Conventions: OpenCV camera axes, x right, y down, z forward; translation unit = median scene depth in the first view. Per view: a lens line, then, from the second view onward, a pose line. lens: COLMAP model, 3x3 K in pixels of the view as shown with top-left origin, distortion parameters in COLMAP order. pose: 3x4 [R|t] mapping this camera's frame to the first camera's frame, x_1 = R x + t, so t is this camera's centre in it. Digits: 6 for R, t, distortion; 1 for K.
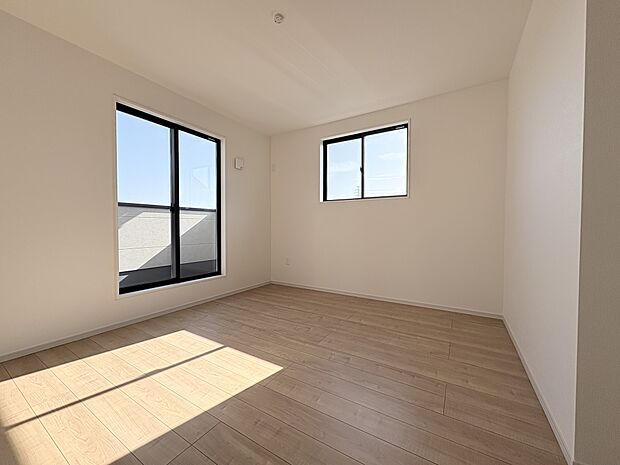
lens RADIAL K [[246.2, 0, 310.3], [0, 246.2, 232.8], [0, 0, 1]] dist [0.001636, -0.000001]
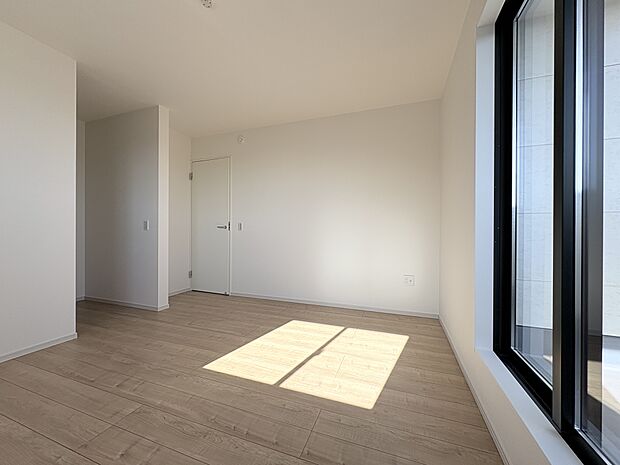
lens RADIAL K [[246.2, 0, 310.3], [0, 246.2, 232.8], [0, 0, 1]] dist [0.001636, -0.000001]
pose [[-0.981248, -0.006766, -0.192630, -0.299150], [-0.011633, 0.999641, 0.024147, -0.042077], [0.192398, 0.025935, -0.980974, 1.785202]]
